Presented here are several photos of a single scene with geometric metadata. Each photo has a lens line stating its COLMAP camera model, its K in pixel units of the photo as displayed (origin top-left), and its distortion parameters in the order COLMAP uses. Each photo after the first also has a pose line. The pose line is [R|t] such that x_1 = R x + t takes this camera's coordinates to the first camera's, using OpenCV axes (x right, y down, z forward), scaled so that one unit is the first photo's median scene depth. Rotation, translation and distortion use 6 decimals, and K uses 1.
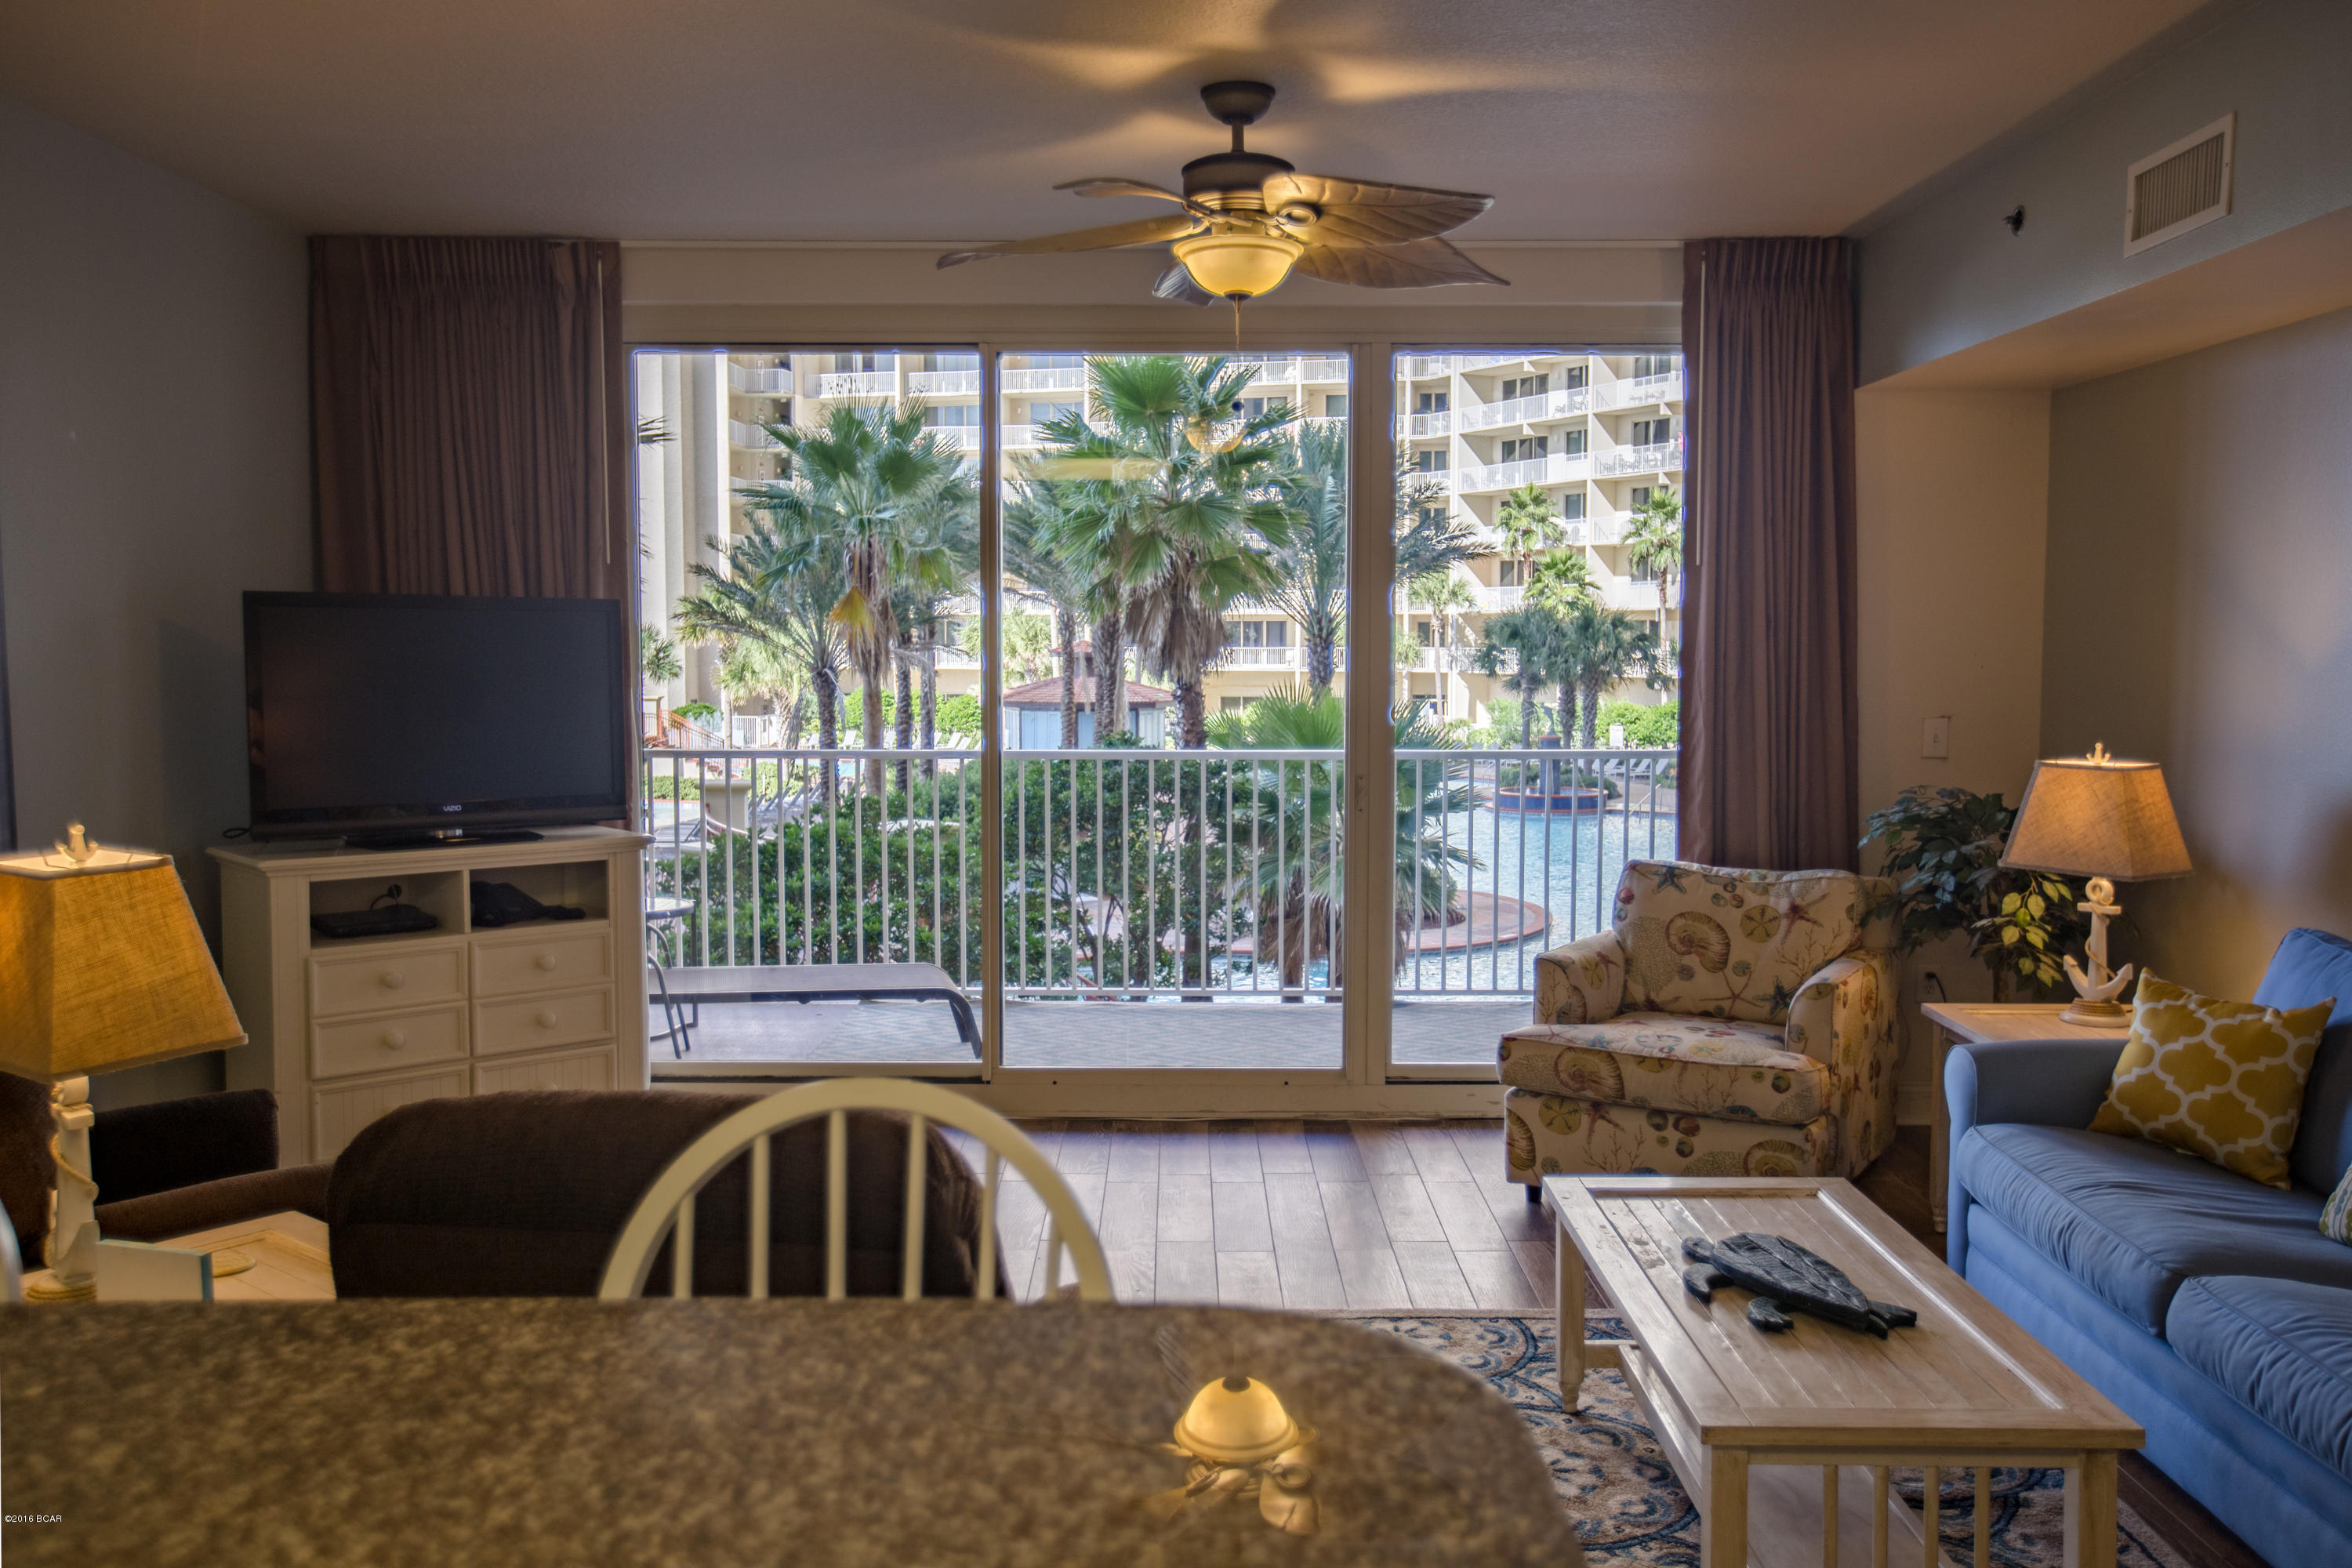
lens RADIAL K [[1885.0, 0, 1176.0], [0, 1885.0, 784.0], [0, 0, 1]] dist [0.002938, 0.008868]
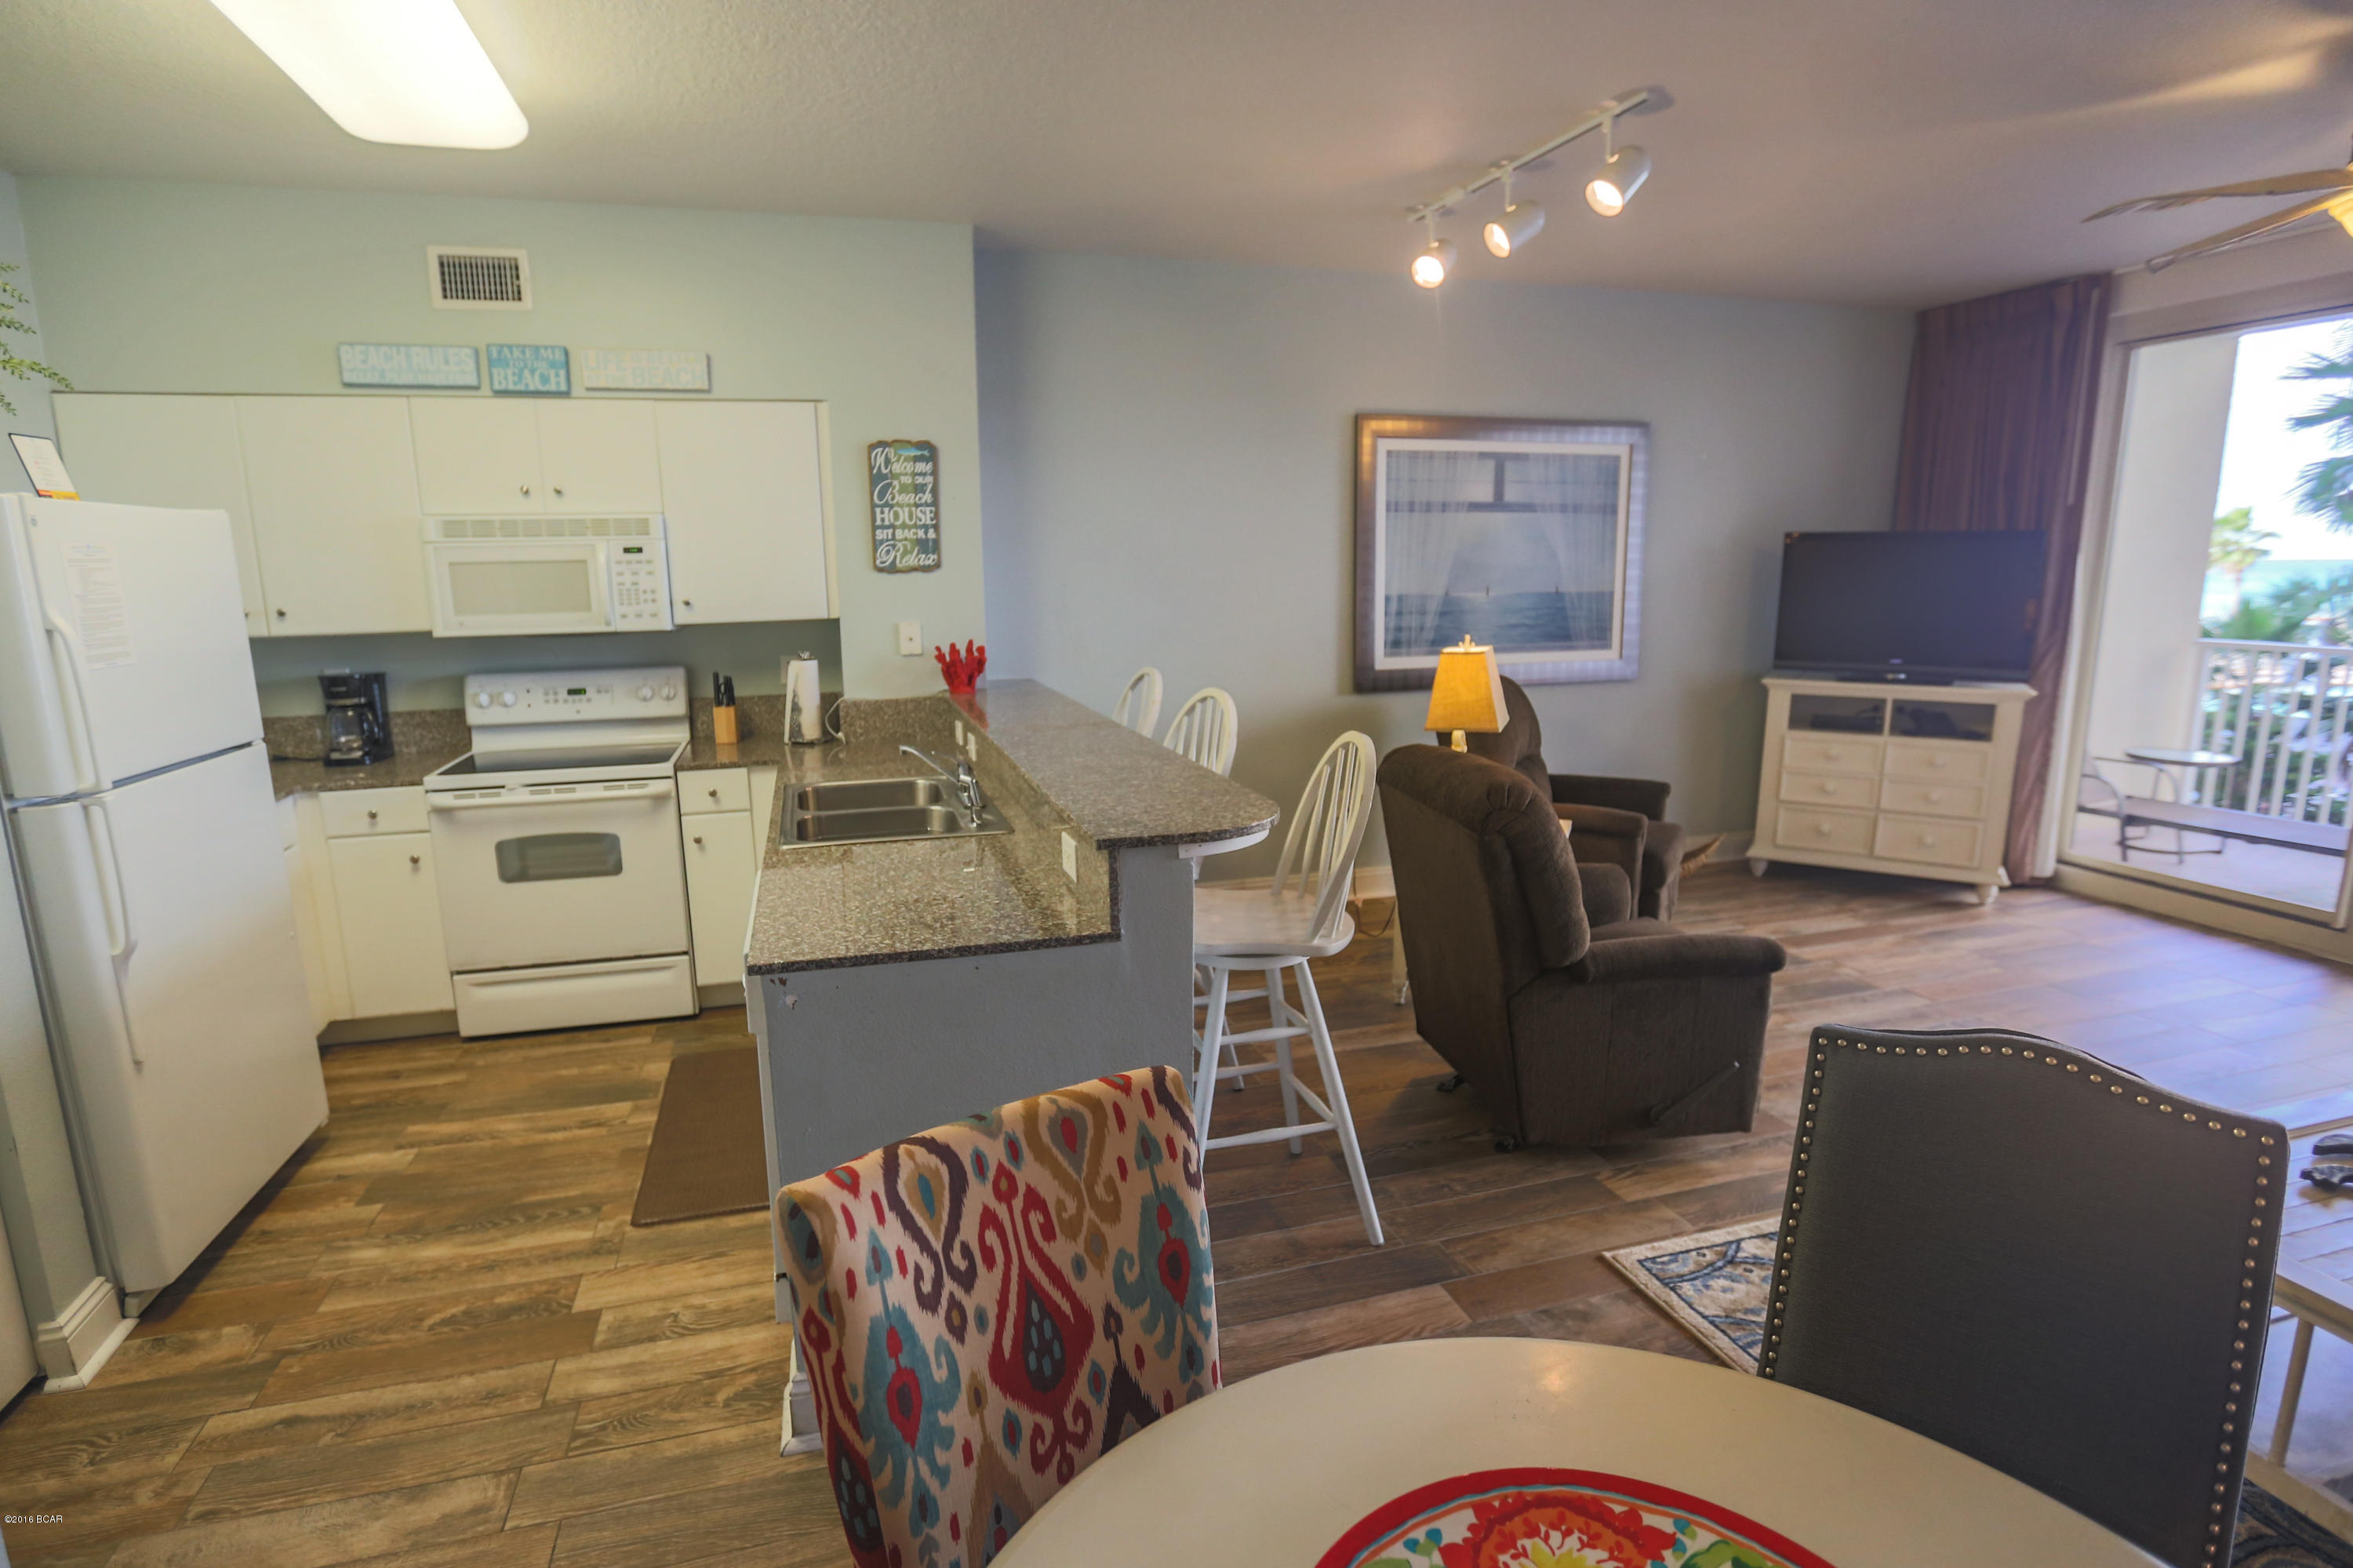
lens RADIAL K [[1171.8, 0, 1146.1], [0, 1171.8, 790.3], [0, 0, 1]] dist [-0.060898, 0.029734]
pose [[0.277768, 0.178965, -0.943831, 0.404033], [-0.060902, 0.983798, 0.168620, -0.005170], [0.958716, 0.010644, 0.284167, 0.077635]]
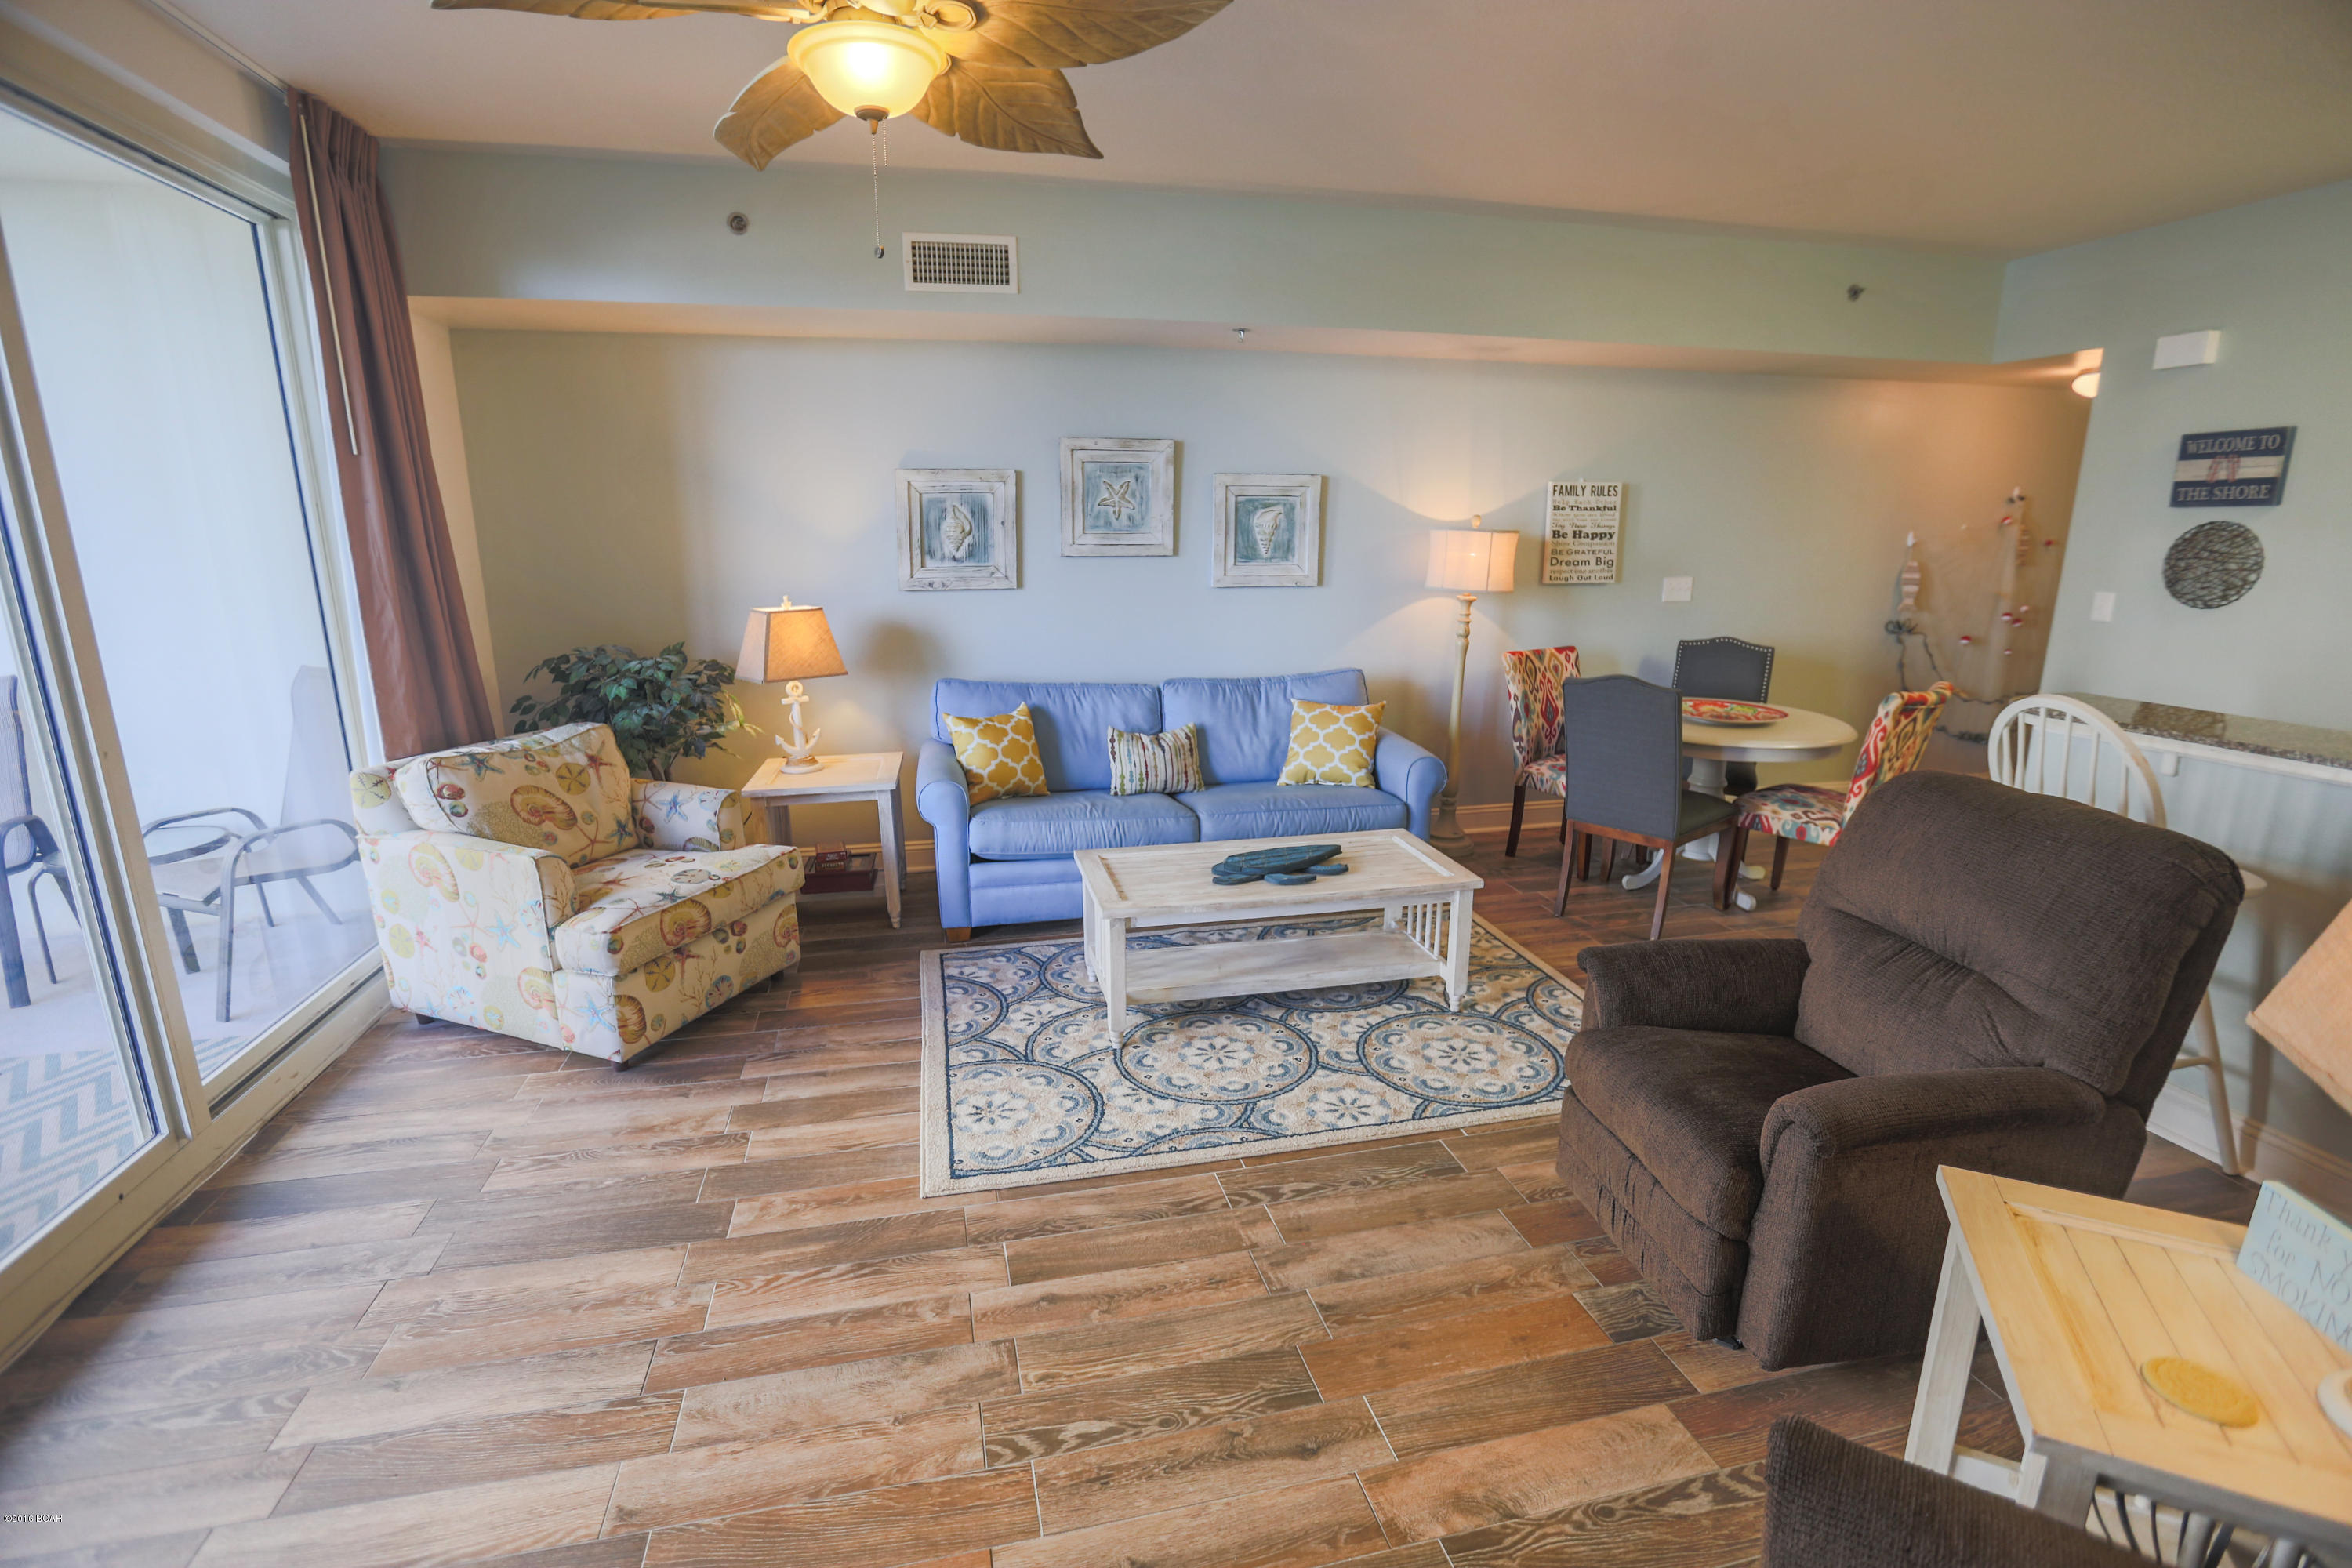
lens RADIAL K [[1074.0, 0, 1170.9], [0, 1074.0, 790.9], [0, 0, 1]] dist [-0.053453, 0.019751]
pose [[-0.230453, -0.231099, 0.945243, -0.404062], [0.076667, 0.964058, 0.254391, -0.058159], [-0.970059, 0.131094, -0.204453, 0.791717]]
